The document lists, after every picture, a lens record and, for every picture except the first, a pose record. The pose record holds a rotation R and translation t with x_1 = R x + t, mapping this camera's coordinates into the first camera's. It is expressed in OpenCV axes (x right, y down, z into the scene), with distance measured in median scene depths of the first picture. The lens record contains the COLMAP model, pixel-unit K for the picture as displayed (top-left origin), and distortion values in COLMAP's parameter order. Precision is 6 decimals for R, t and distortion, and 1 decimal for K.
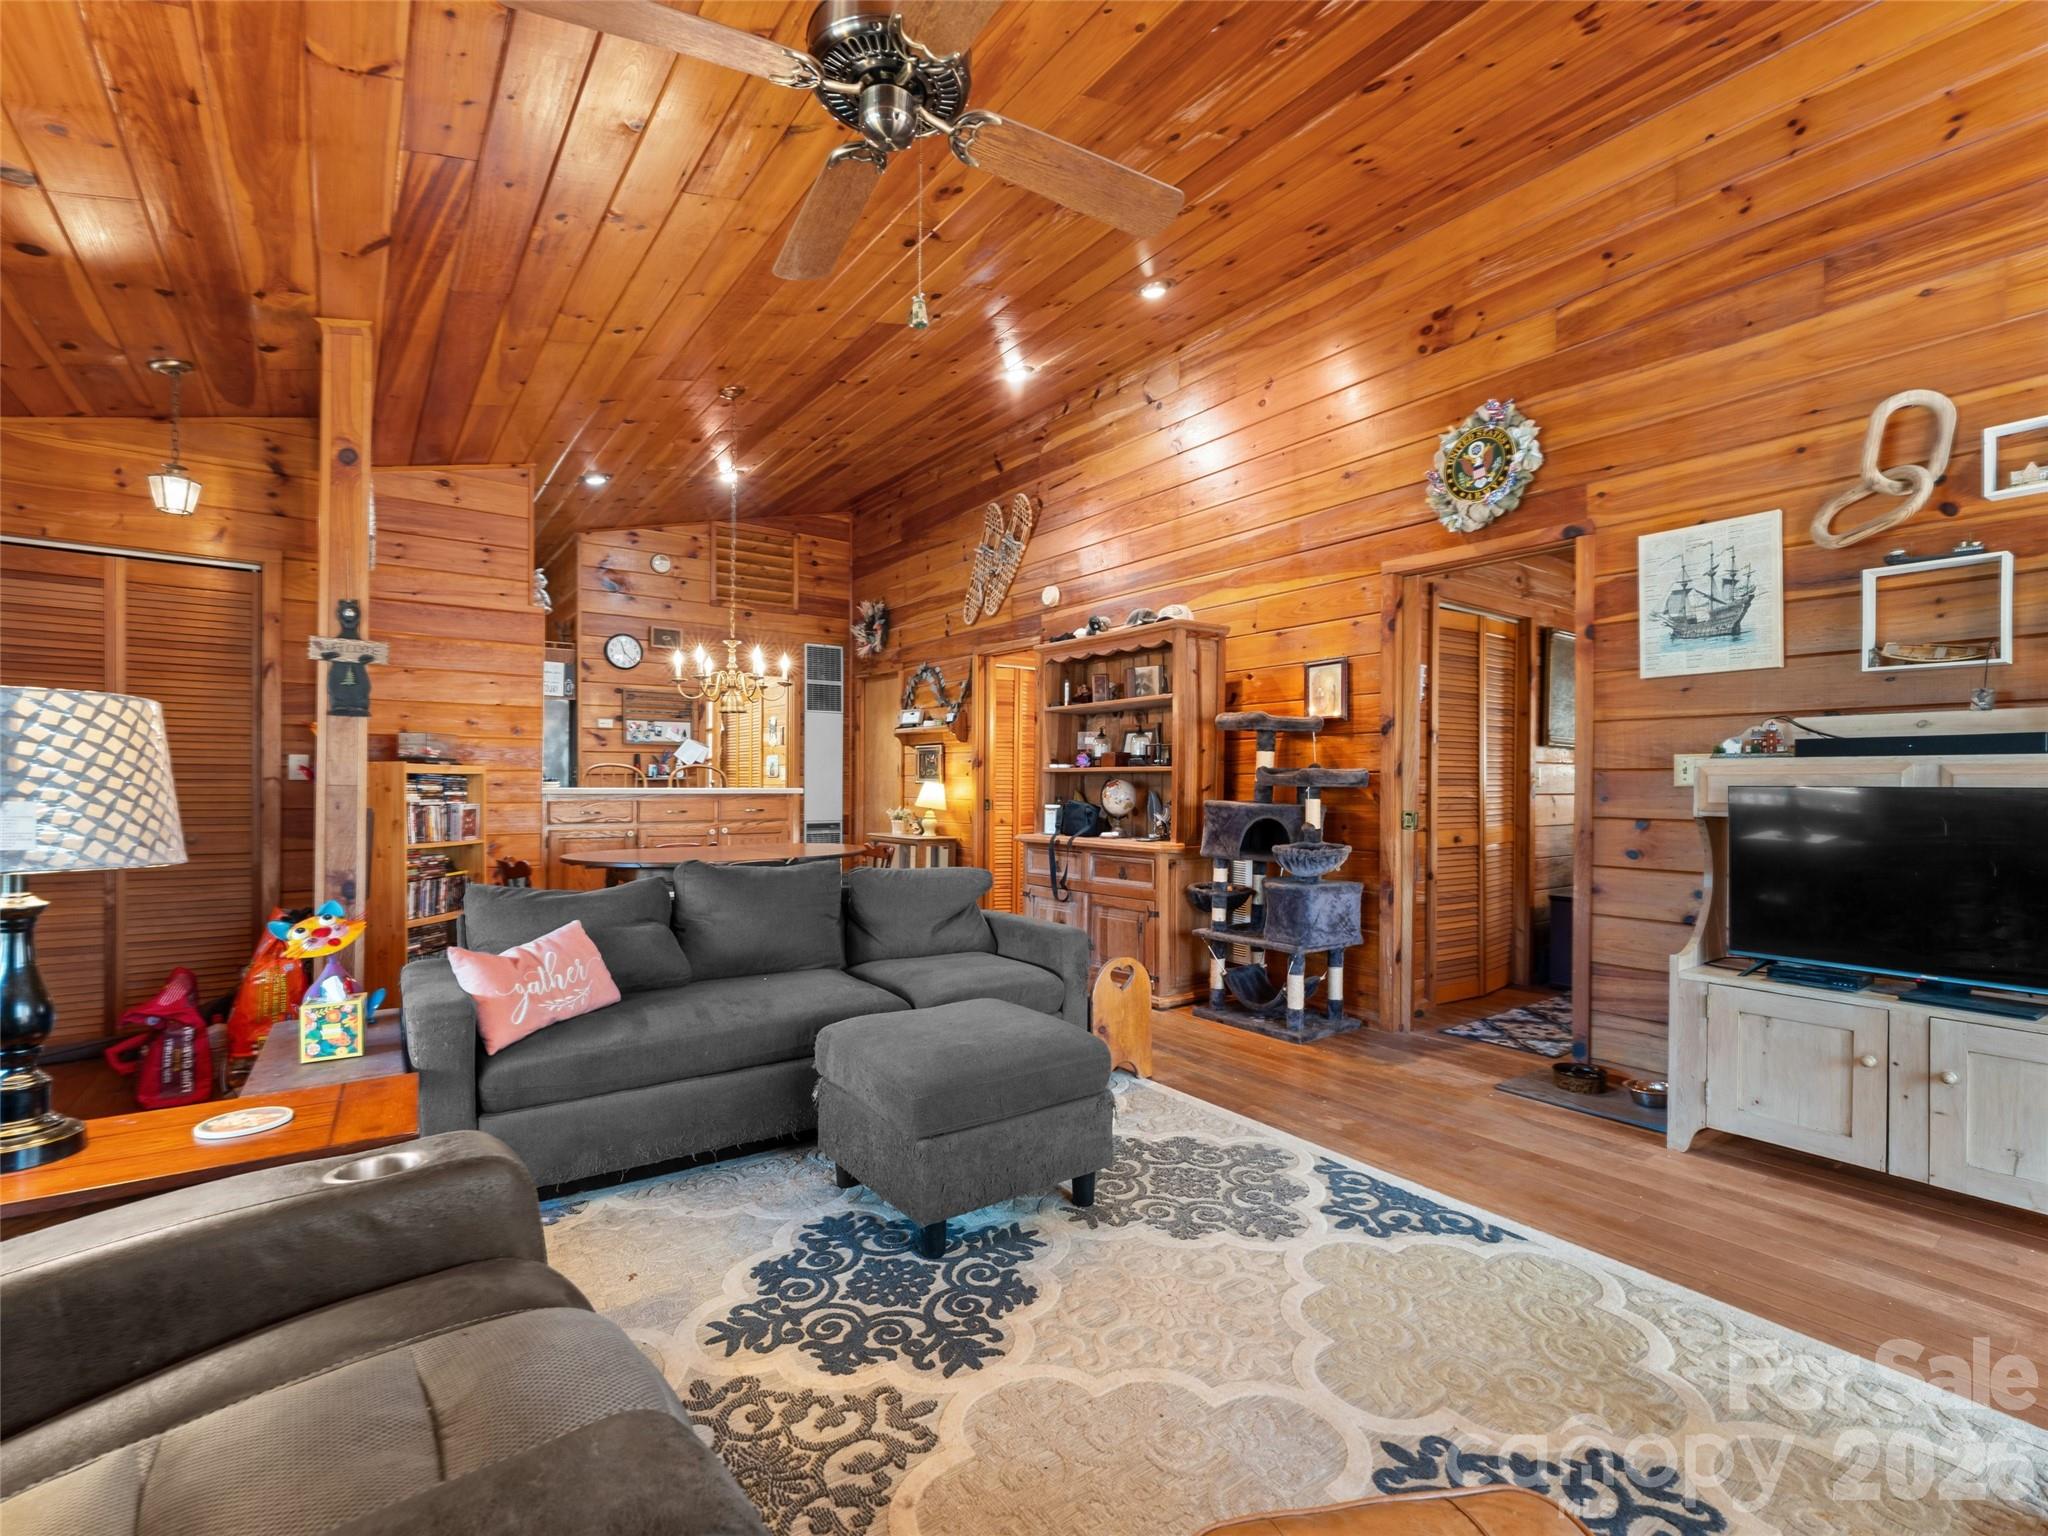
lens RADIAL K [[916.0, 0, 1023.7], [0, 916.0, 779.8], [0, 0, 1]] dist [-0.000577, 0.000068]
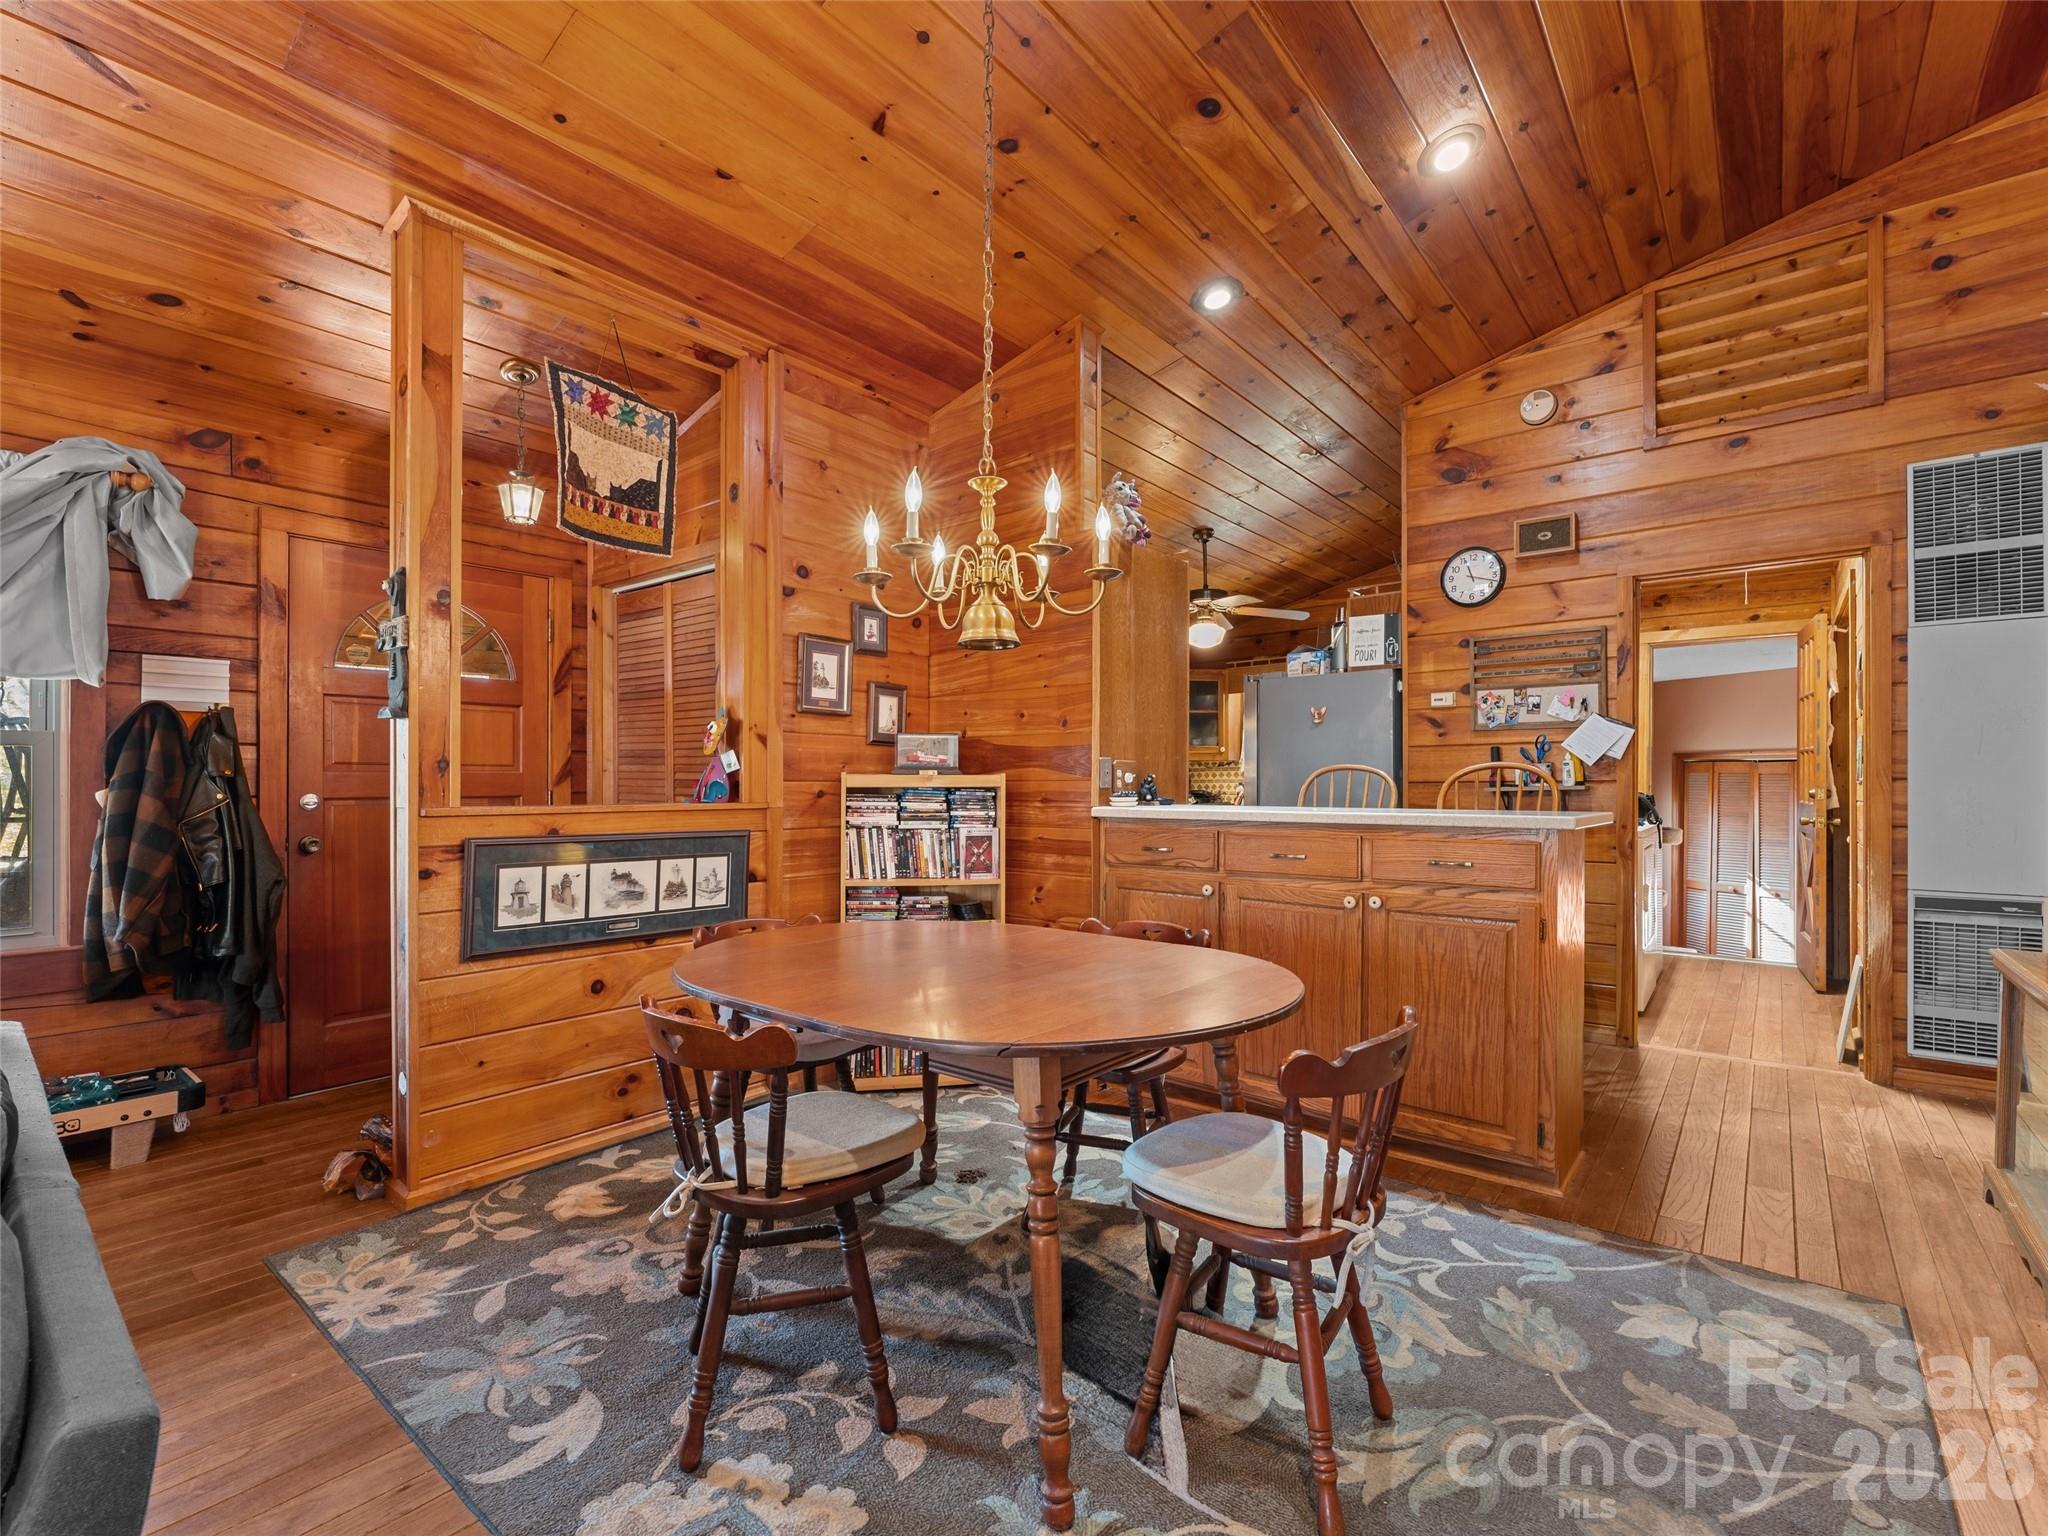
lens RADIAL K [[916.0, 0, 1023.7], [0, 916.0, 779.8], [0, 0, 1]] dist [-0.000577, 0.000068]
pose [[0.260419, -0.007997, -0.965462, 0.105982], [0.005368, 0.999962, -0.006835, -0.007297], [0.965481, -0.003403, 0.260453, 0.899752]]
